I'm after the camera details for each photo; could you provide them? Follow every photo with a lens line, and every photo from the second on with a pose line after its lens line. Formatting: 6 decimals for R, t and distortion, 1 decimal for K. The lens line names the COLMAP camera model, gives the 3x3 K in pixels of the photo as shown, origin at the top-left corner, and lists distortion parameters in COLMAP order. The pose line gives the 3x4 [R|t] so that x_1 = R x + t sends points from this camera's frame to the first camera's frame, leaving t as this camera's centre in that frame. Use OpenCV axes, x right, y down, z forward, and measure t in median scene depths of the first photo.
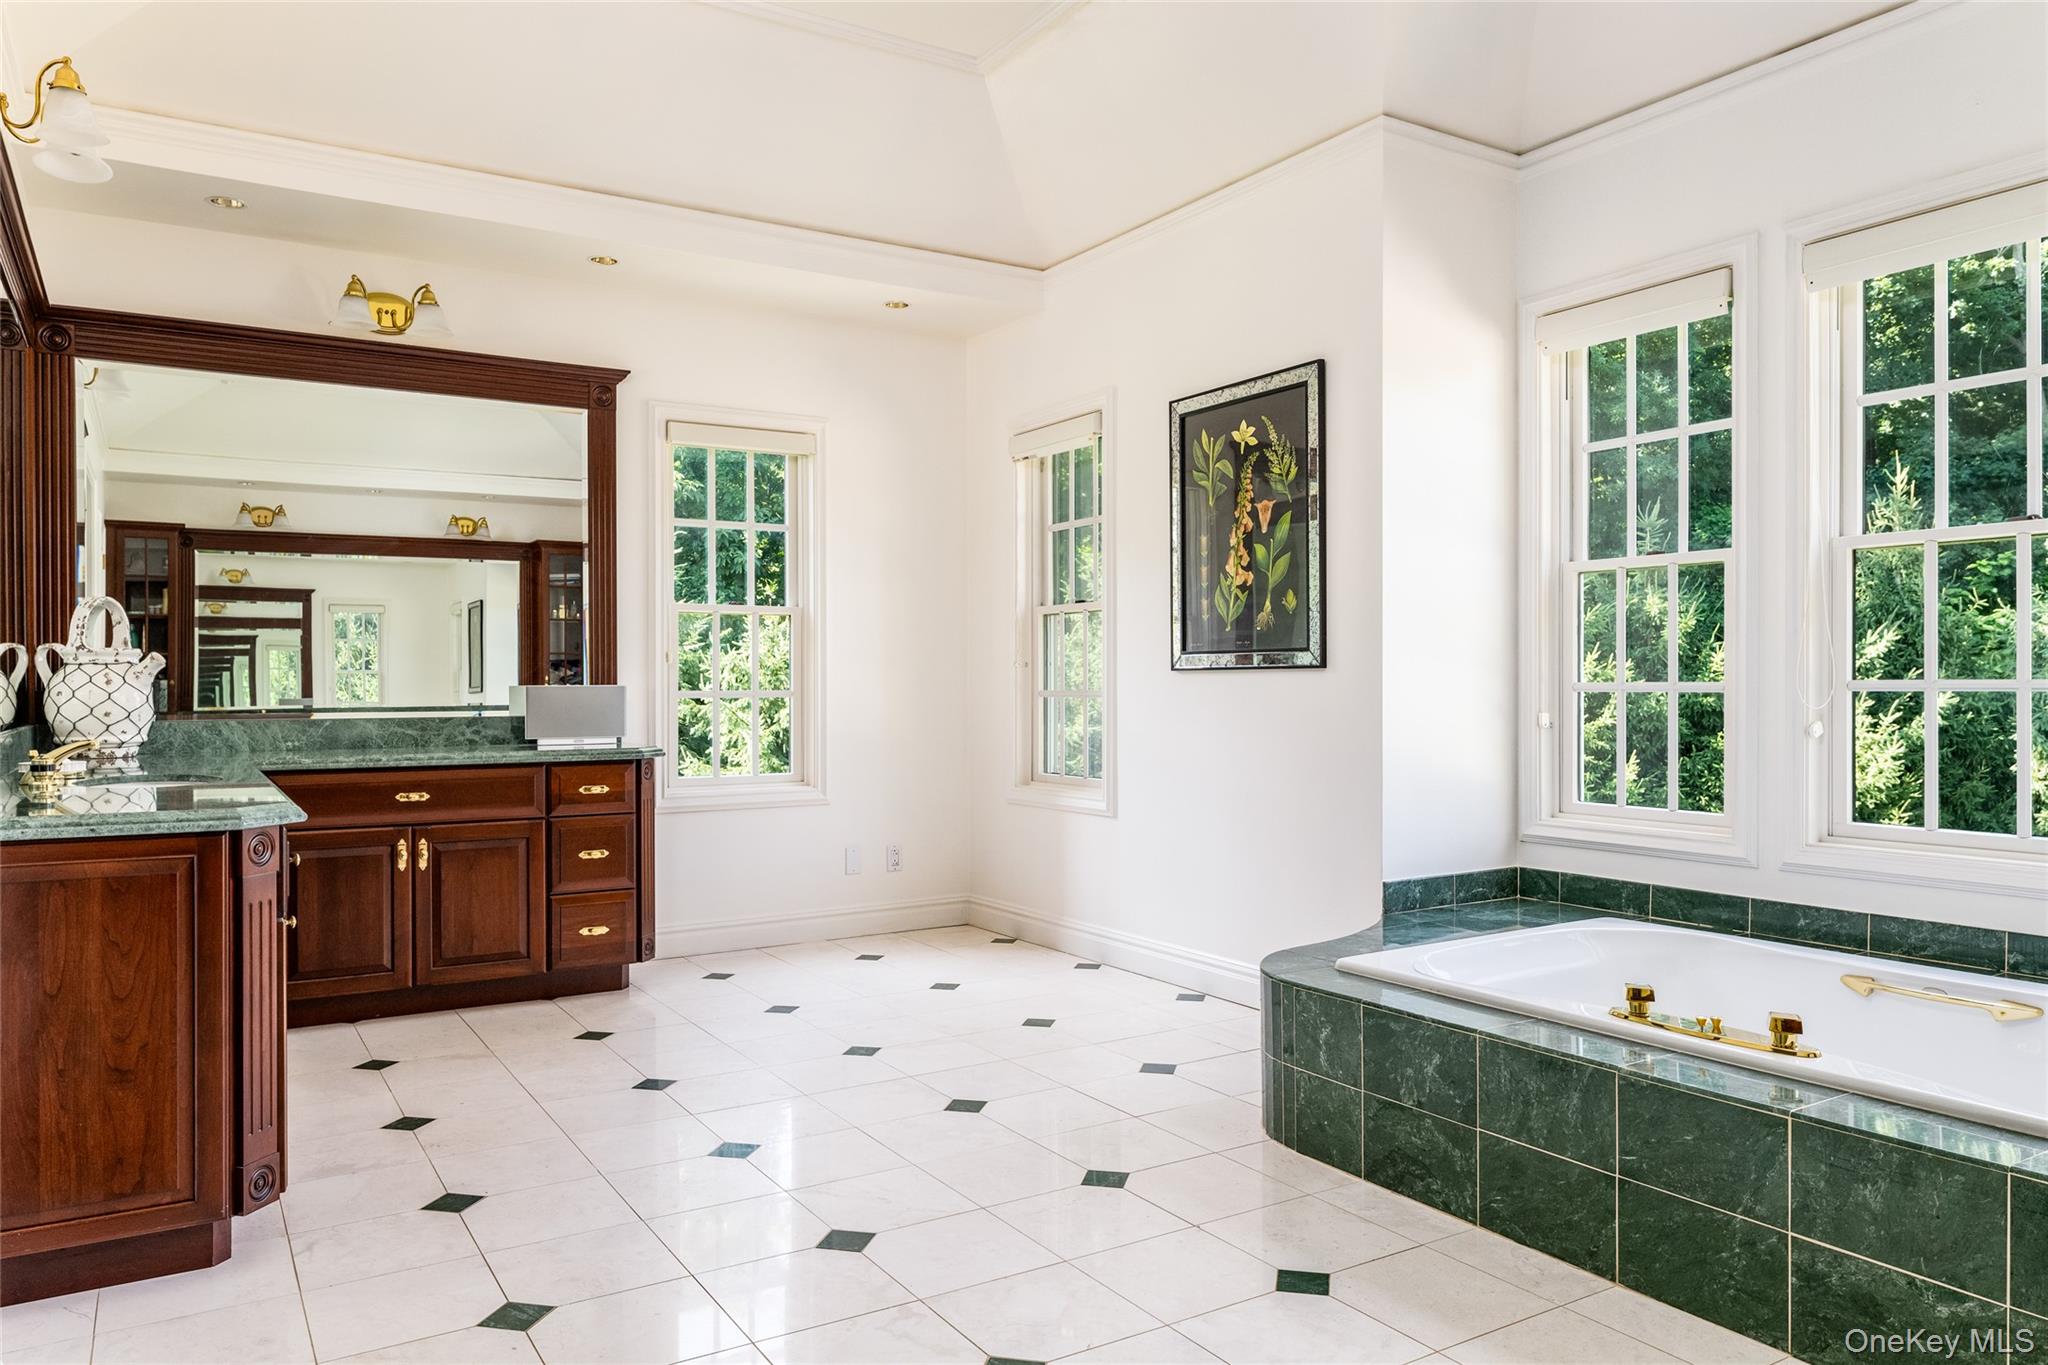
lens RADIAL K [[1401.0, 0, 1023.8], [0, 1401.0, 676.9], [0, 0, 1]] dist [0.002057, 0.007159]
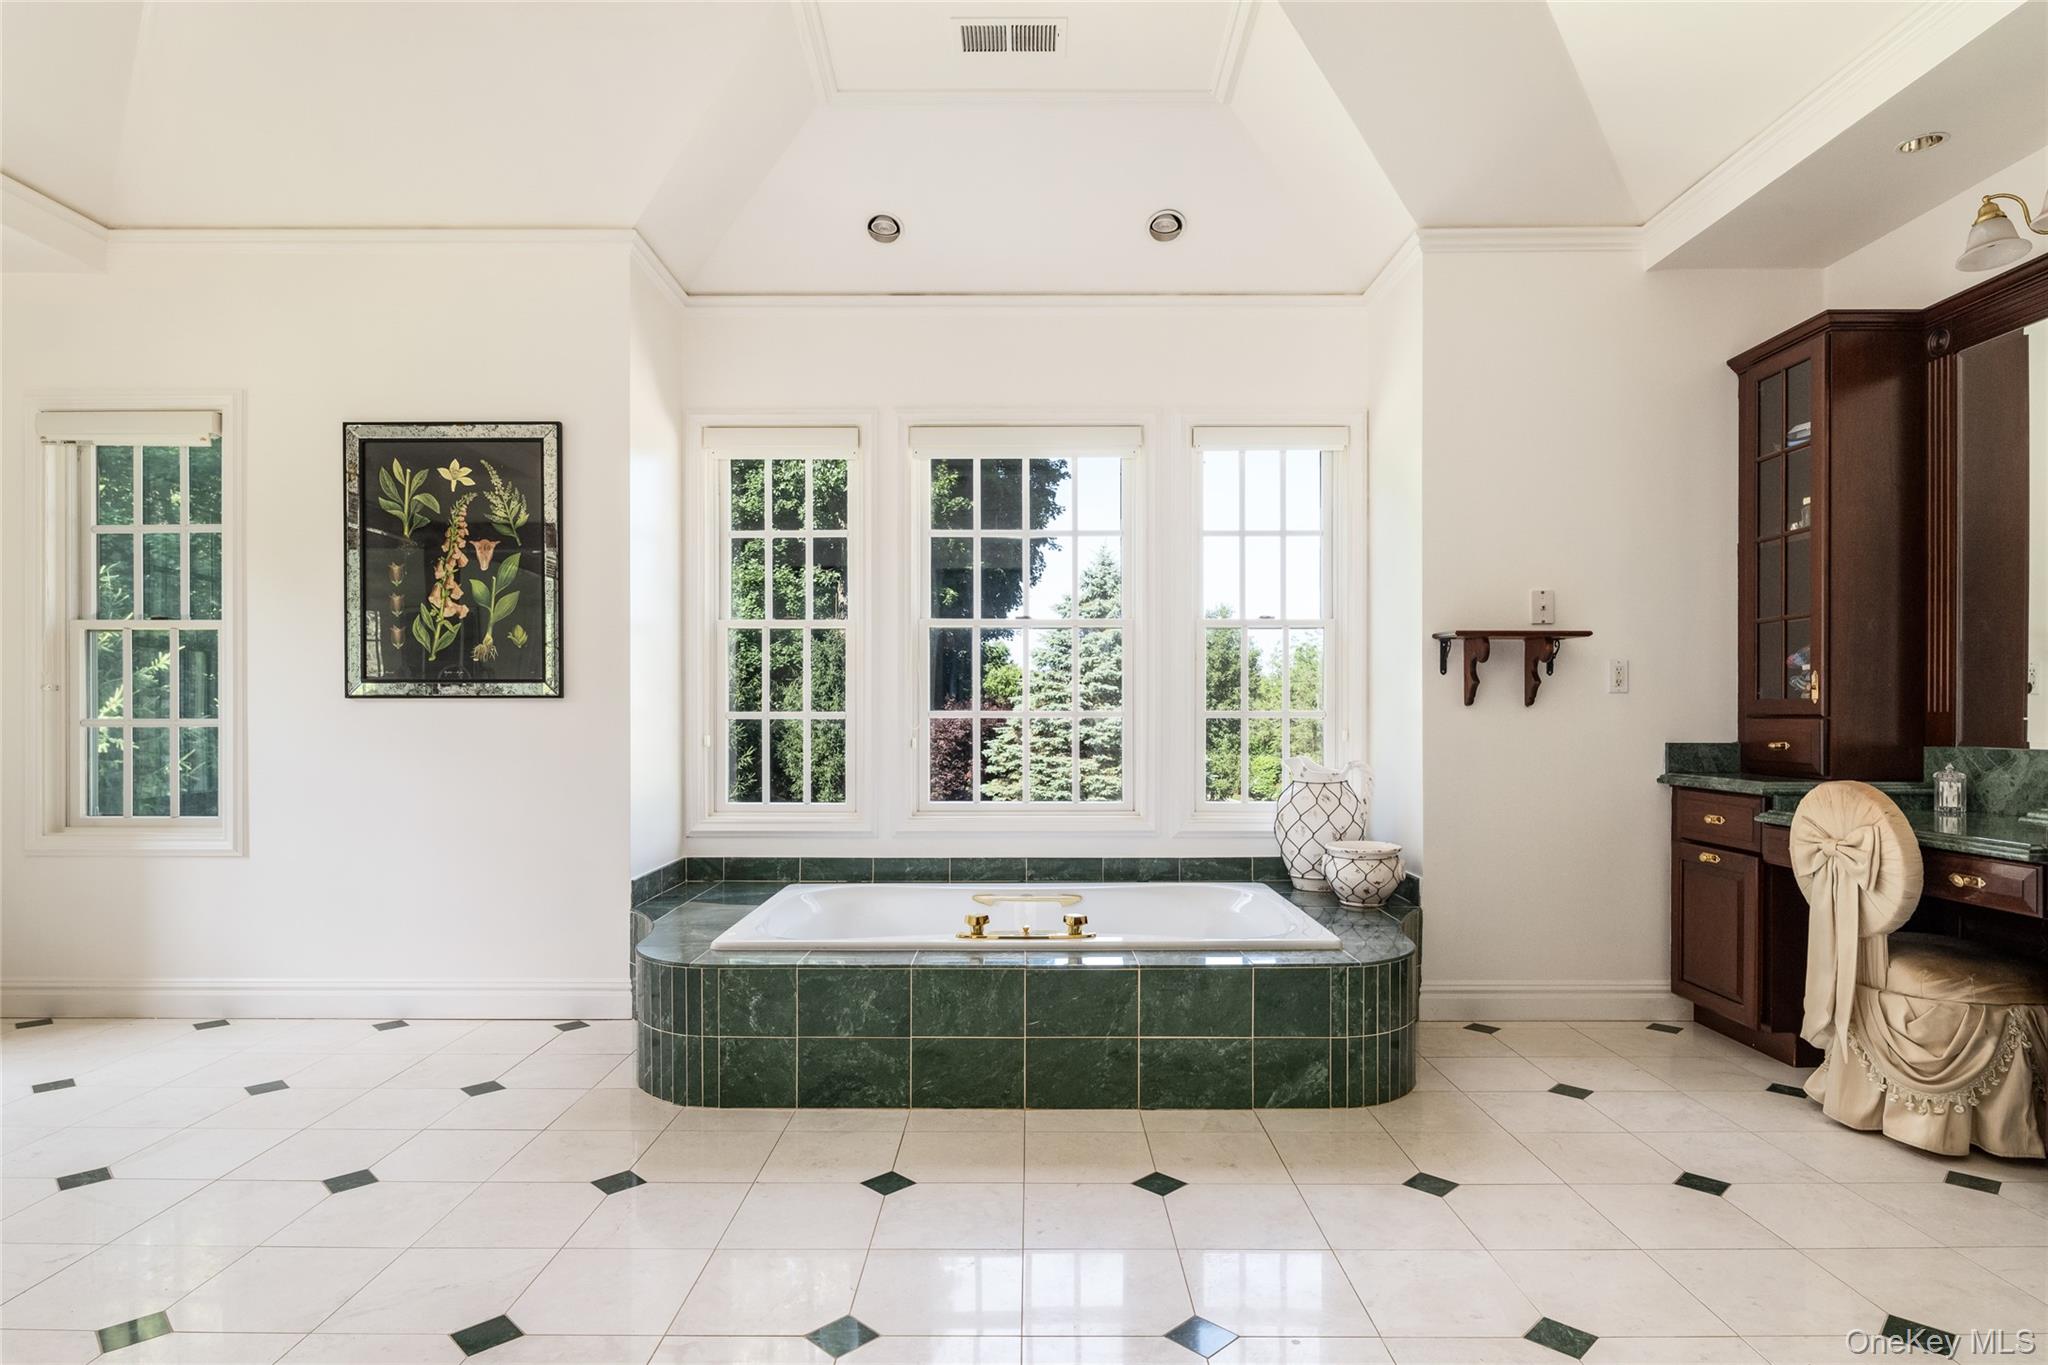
lens RADIAL K [[1114.4, 0, 1023.3], [0, 1114.4, 707.5], [0, 0, 1]] dist [-0.000417, 0.000416]
pose [[0.529263, 0.008186, 0.848418, -0.341604], [-0.005540, 0.999965, -0.006193, 0.004819], [-0.848439, -0.001423, 0.529291, 0.210751]]
